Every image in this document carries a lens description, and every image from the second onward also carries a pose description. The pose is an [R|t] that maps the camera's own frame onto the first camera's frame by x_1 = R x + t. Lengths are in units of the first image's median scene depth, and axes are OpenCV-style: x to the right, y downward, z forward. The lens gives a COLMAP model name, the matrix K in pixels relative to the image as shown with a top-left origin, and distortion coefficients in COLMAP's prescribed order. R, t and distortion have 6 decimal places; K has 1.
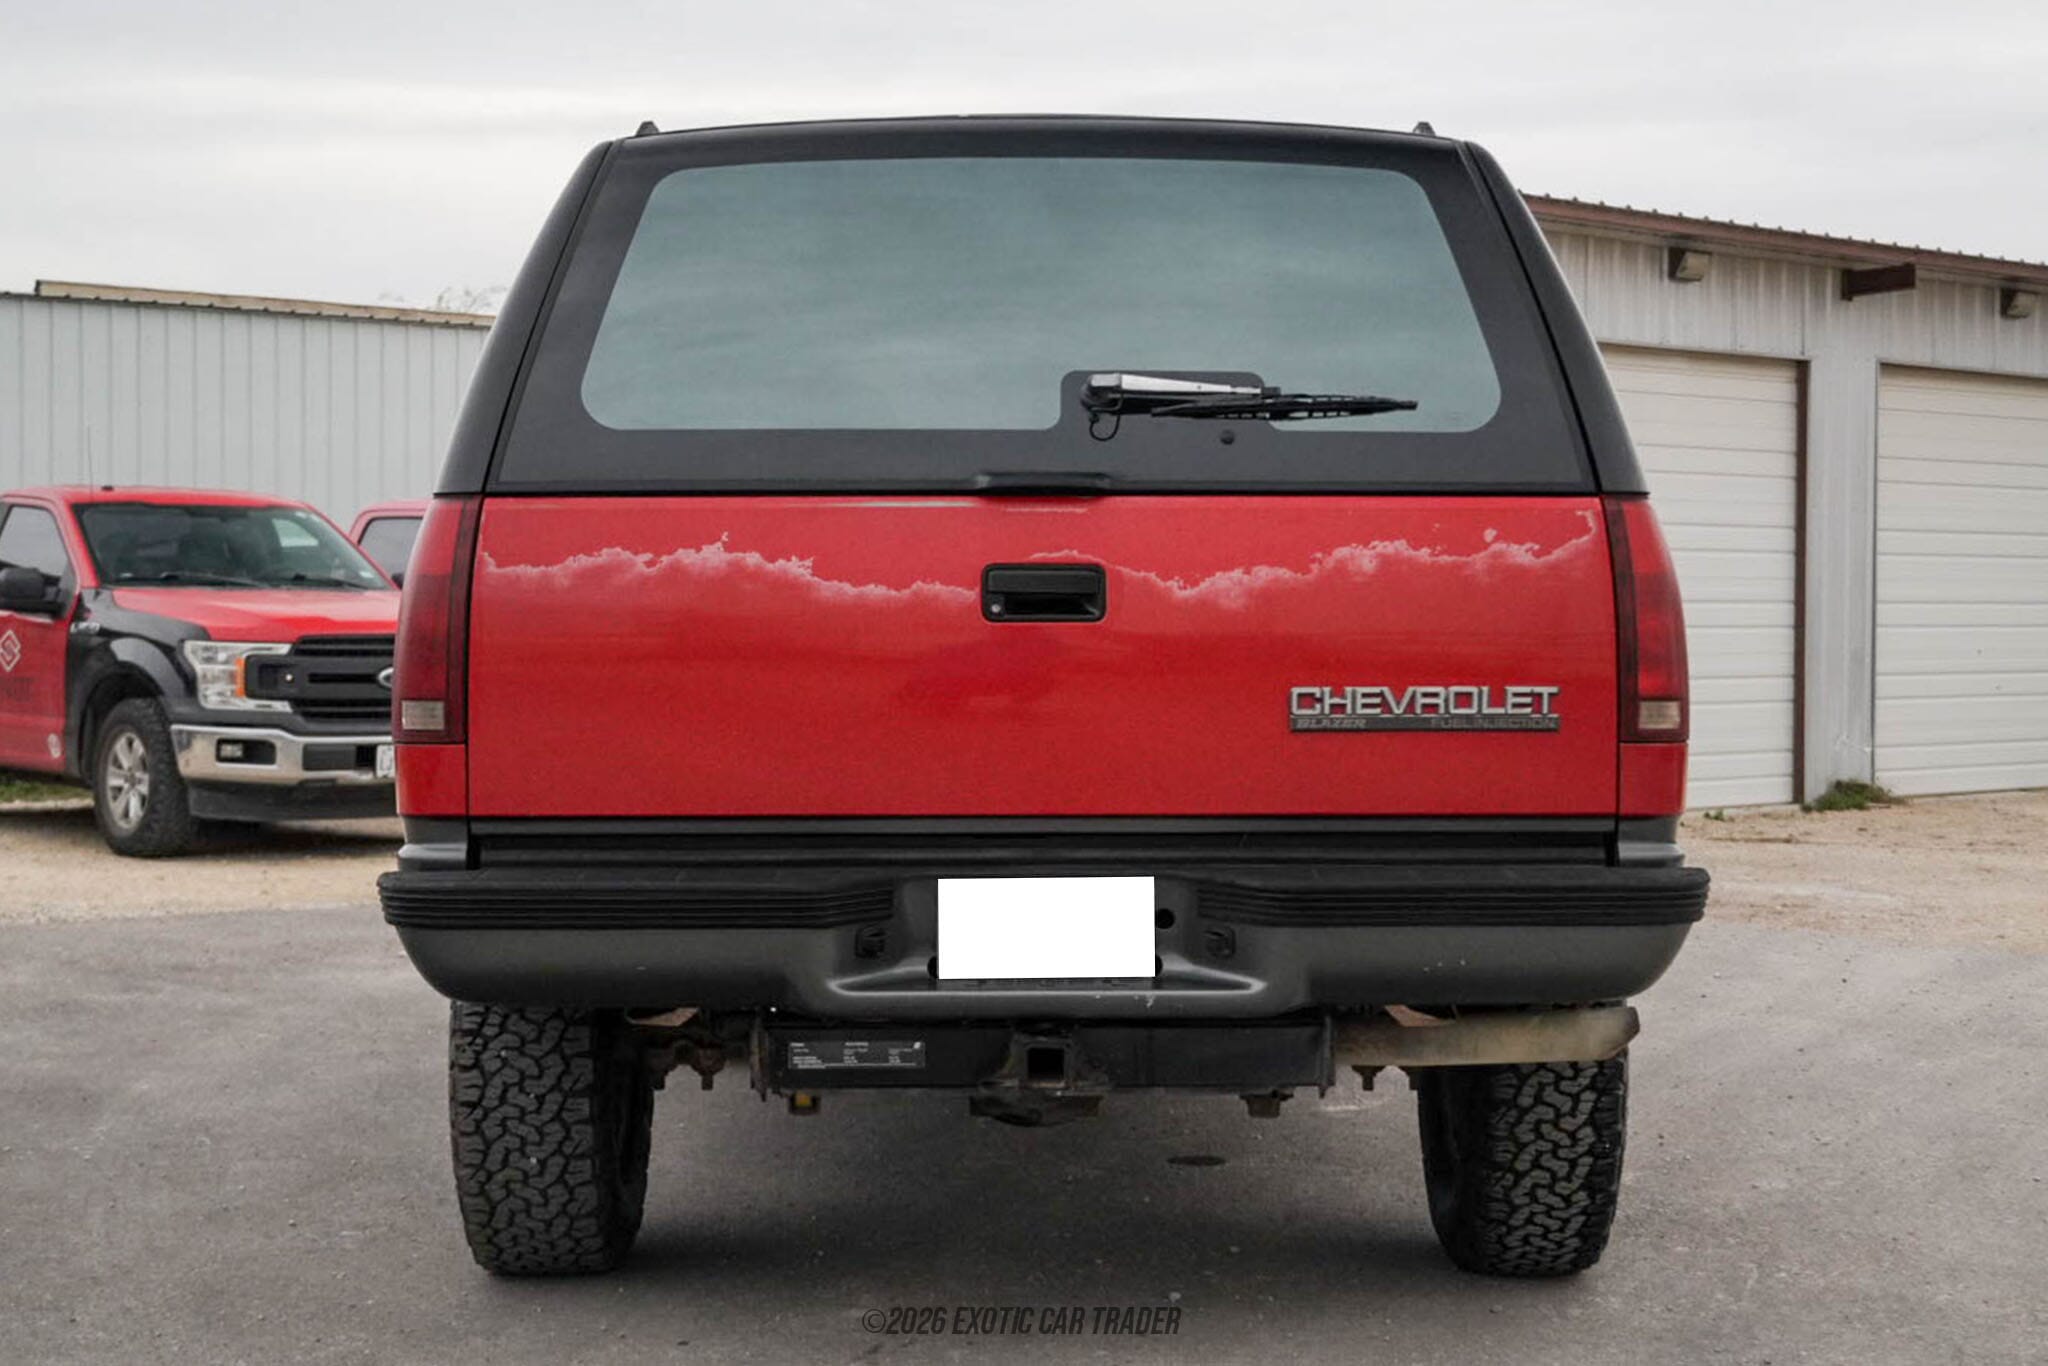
lens RADIAL K [[3365.4, 0, 1024.0], [0, 3365.4, 683.0], [0, 0, 1]] dist [0.038656, 0.111256]
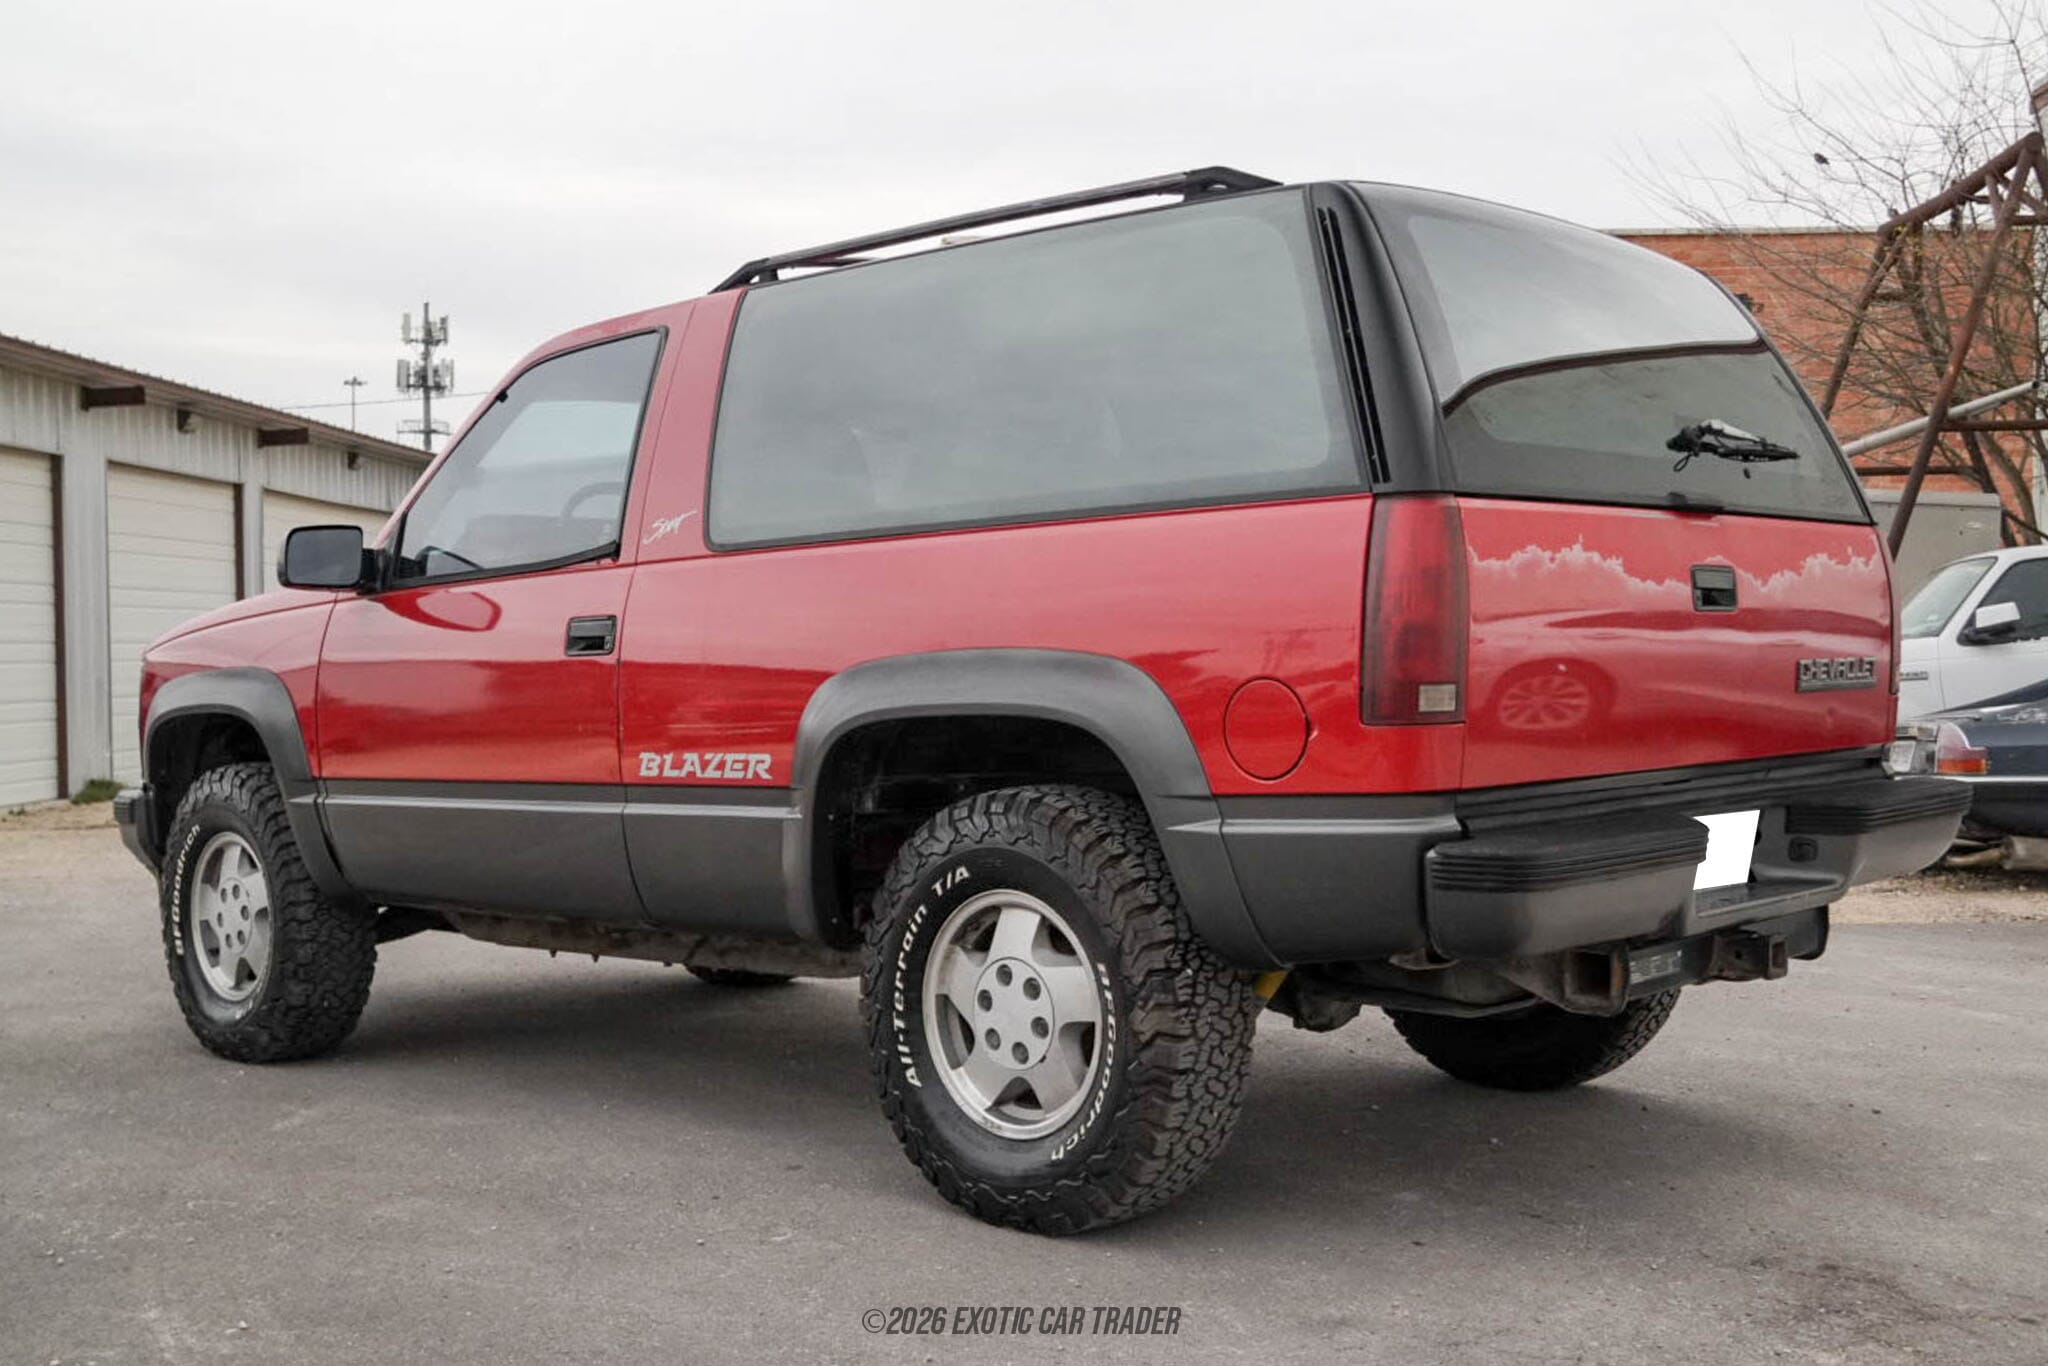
lens RADIAL K [[2343.4, 0, 1024.0], [0, 2343.4, 683.0], [0, 0, 1]] dist [-0.007473, -0.001216]
pose [[0.686909, -0.020175, 0.726464, -0.809465], [0.027474, 0.999621, 0.001782, -0.000049], [-0.726224, 0.018735, 0.687203, 0.582346]]
